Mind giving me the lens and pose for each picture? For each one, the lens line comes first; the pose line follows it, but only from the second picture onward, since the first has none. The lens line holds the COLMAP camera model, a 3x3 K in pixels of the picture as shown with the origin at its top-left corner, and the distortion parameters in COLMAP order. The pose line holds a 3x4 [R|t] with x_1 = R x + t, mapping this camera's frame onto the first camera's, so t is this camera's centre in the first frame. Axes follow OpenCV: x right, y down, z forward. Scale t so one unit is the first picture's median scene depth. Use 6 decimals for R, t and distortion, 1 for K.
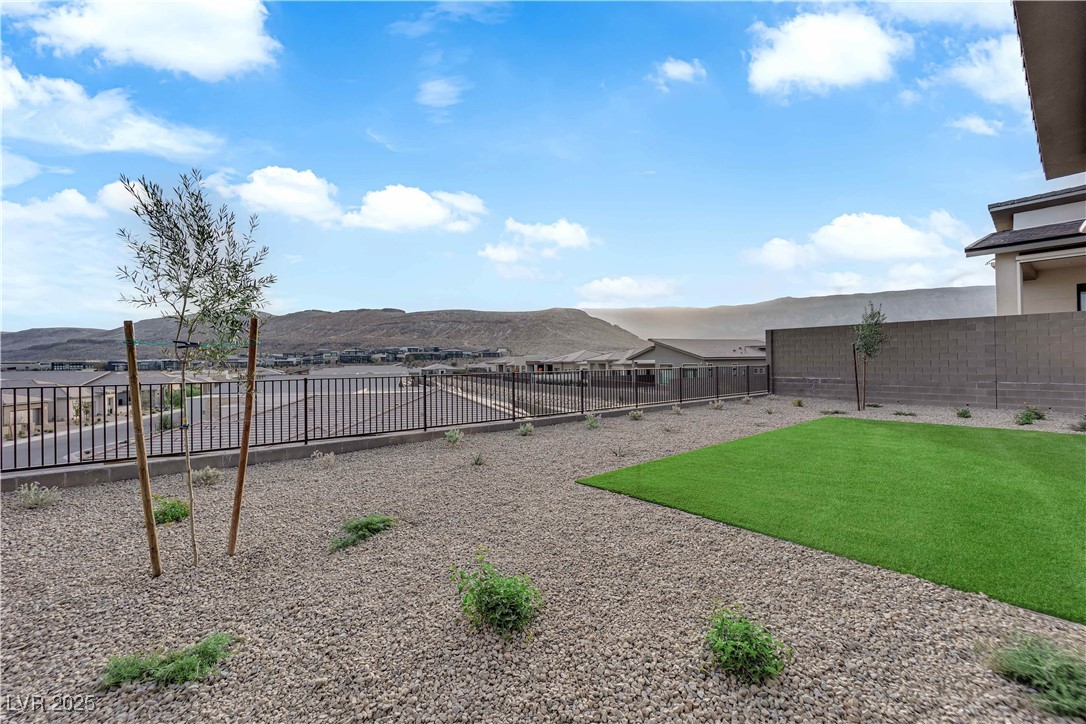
lens RADIAL K [[440.7, 0, 546.5], [0, 440.7, 360.1], [0, 0, 1]] dist [-0.018092, -0.002313]
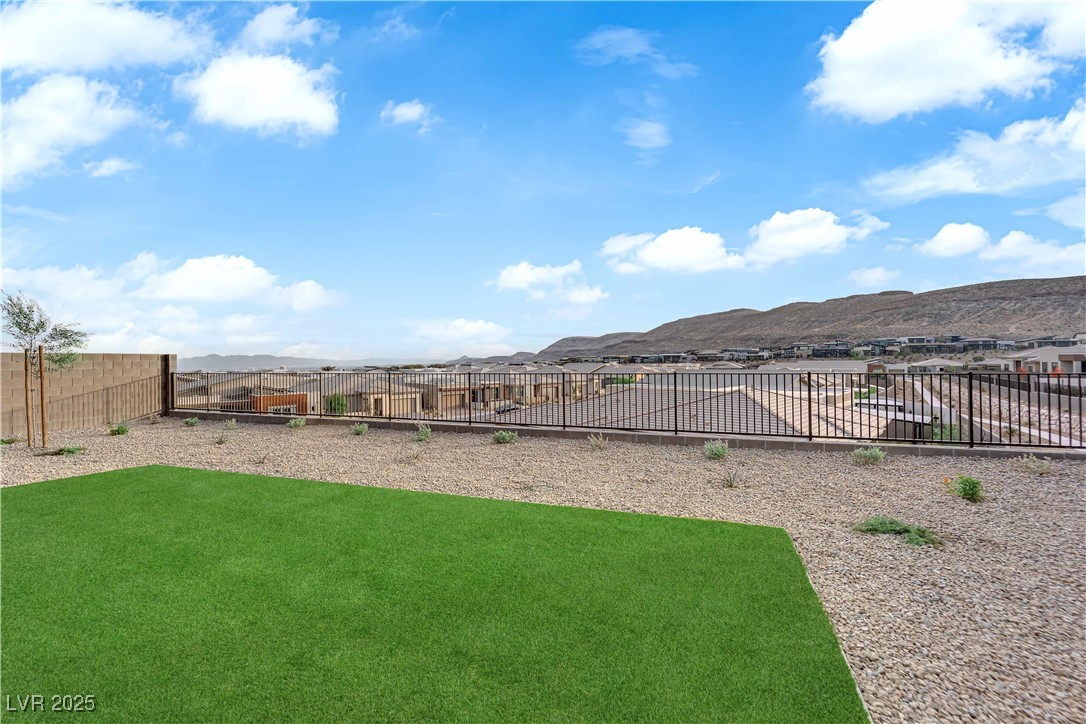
lens RADIAL K [[440.7, 0, 547.1], [0, 440.7, 354.8], [0, 0, 1]] dist [-0.018092, -0.002313]
pose [[0.515914, -0.004700, -0.856627, 0.175873], [0.006479, 0.999978, -0.001584, -0.002375], [0.856616, -0.004732, 0.515933, 0.138520]]
